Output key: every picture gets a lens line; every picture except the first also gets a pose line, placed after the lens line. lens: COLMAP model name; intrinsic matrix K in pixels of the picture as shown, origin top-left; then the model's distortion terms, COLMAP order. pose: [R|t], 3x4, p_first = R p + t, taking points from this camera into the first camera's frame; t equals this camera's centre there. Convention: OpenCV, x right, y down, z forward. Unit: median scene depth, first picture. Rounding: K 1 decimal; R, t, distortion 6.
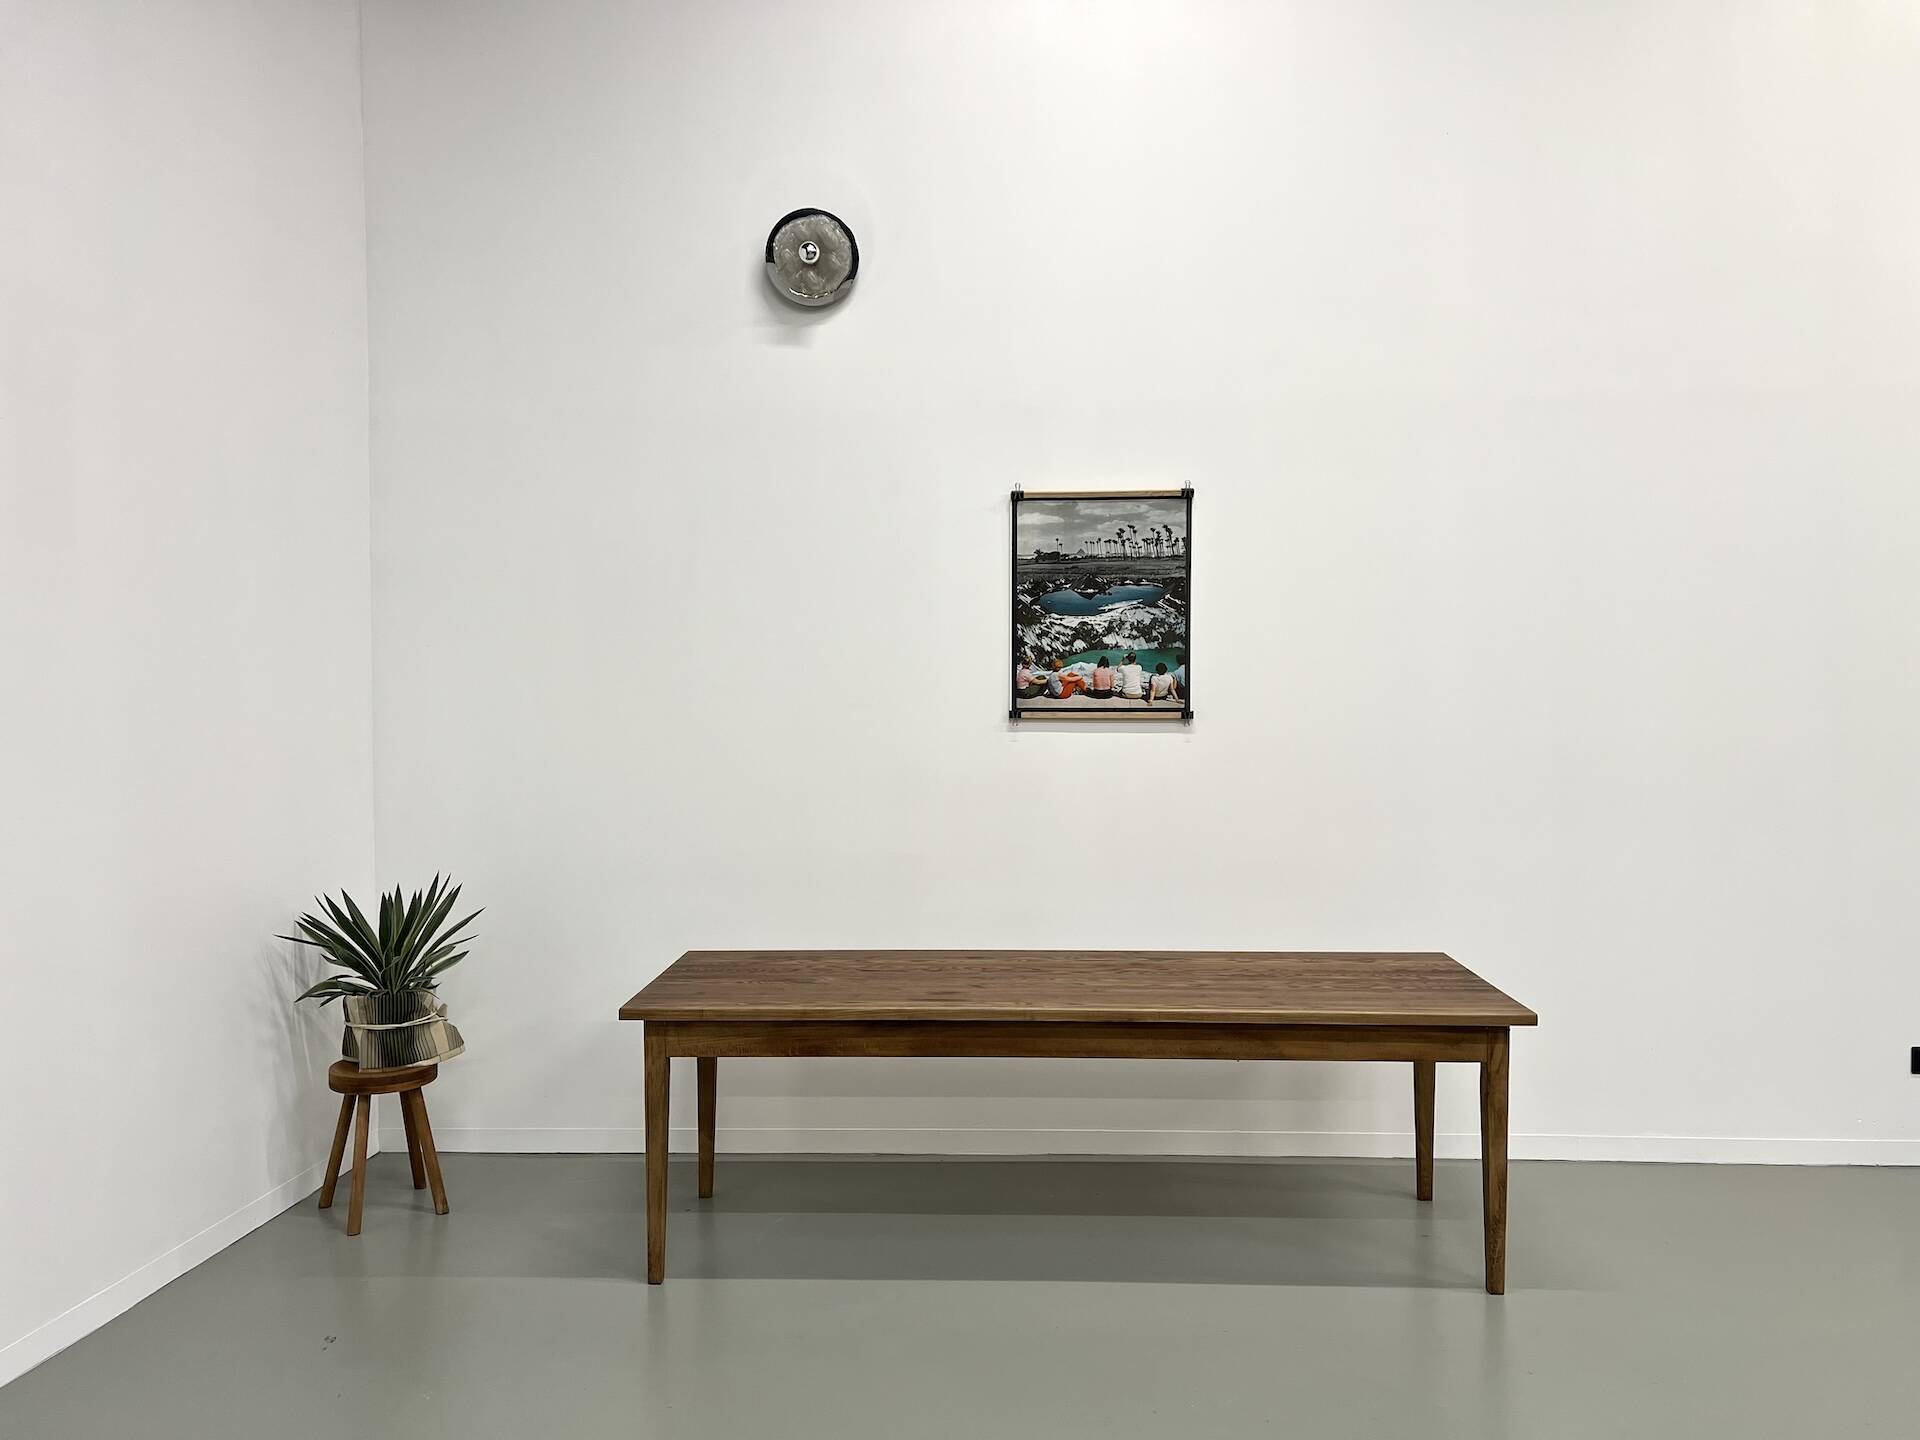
lens RADIAL K [[1446.5, 0, 952.3], [0, 1446.5, 727.4], [0, 0, 1]] dist [0.070192, -0.086517]
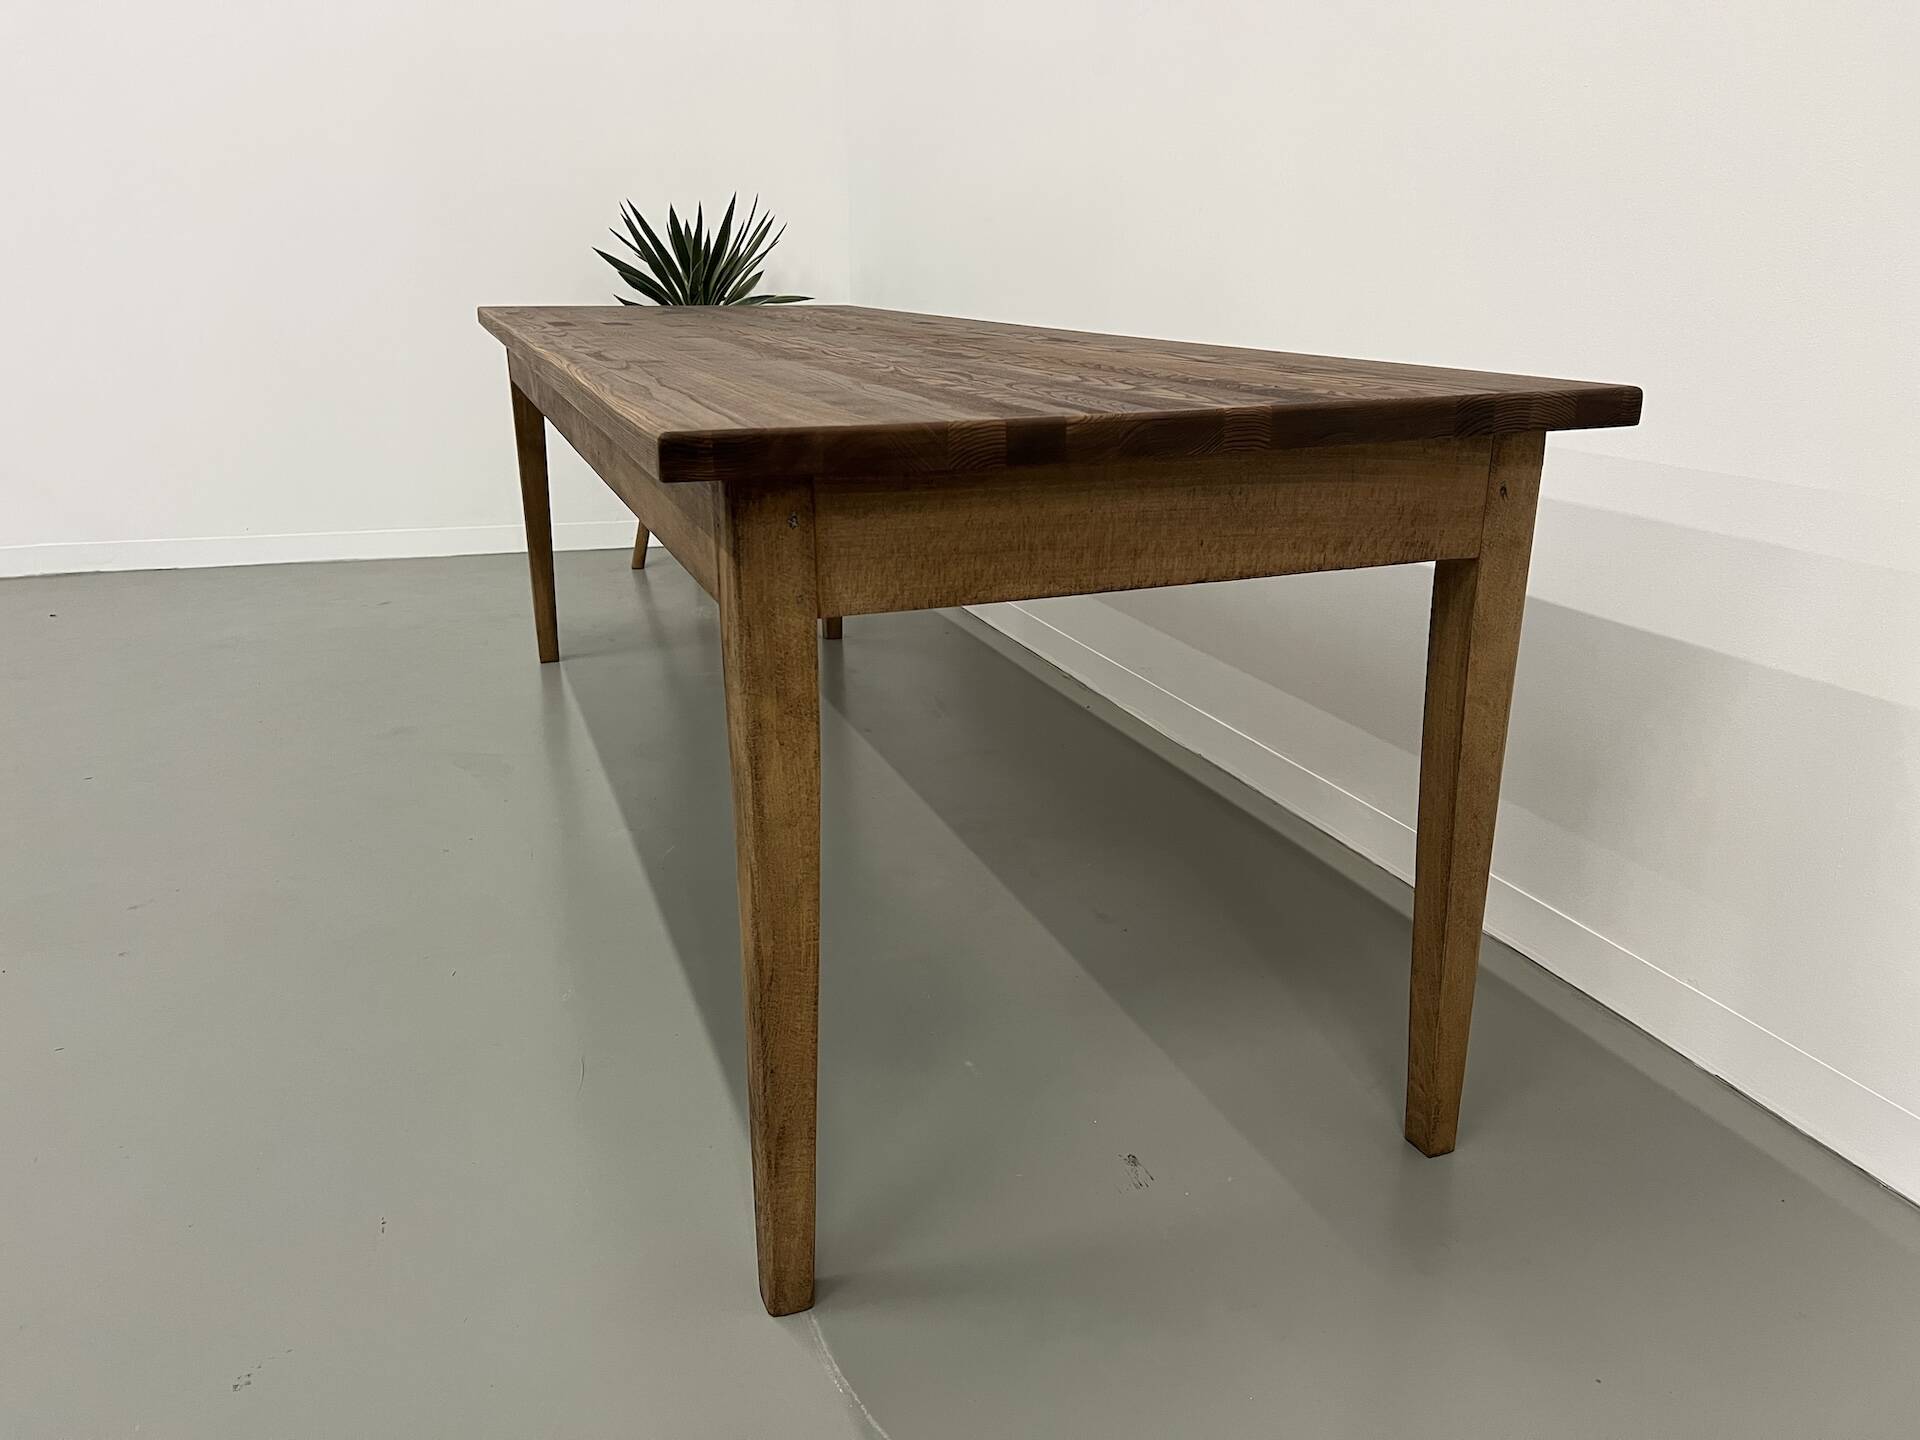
lens RADIAL K [[1446.5, 0, 967.2], [0, 1446.5, 732.4], [0, 0, 1]] dist [0.070192, -0.086517]
pose [[0.383882, 0.292861, -0.875709, 0.537509], [-0.032792, 0.952097, 0.304033, 0.136793], [0.922800, -0.087996, 0.375096, 0.779771]]
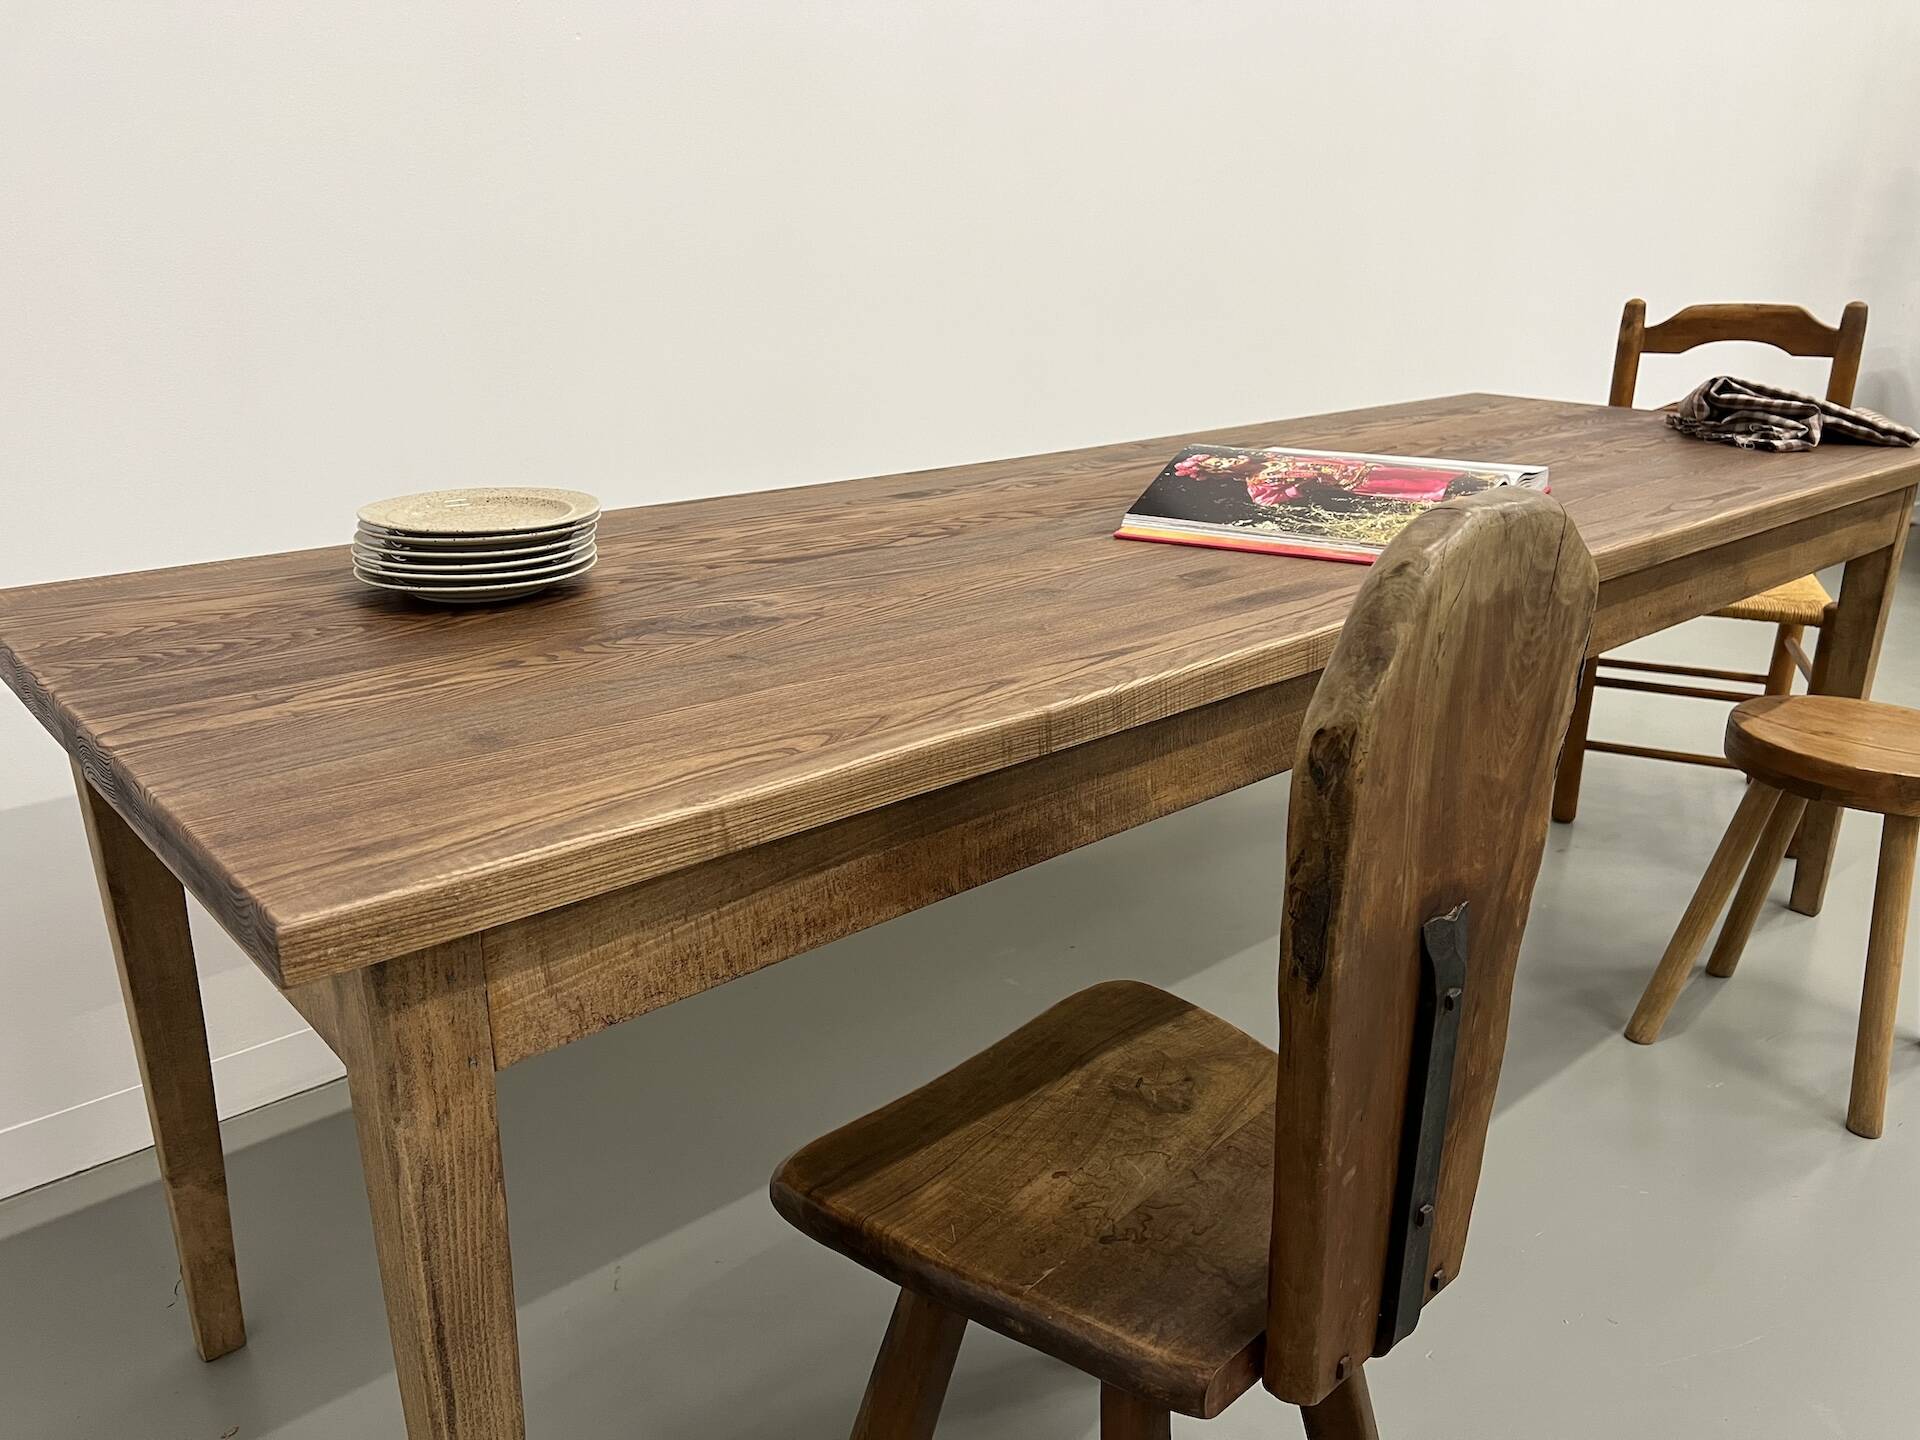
lens RADIAL K [[1446.5, 0, 951.6], [0, 1446.5, 728.9], [0, 0, 1]] dist [0.070192, -0.086517]
pose [[0.728271, -0.217735, 0.649779, -0.232567], [0.015148, 0.953065, 0.302385, 0.101595], [-0.685122, -0.210376, 0.697388, 0.700521]]
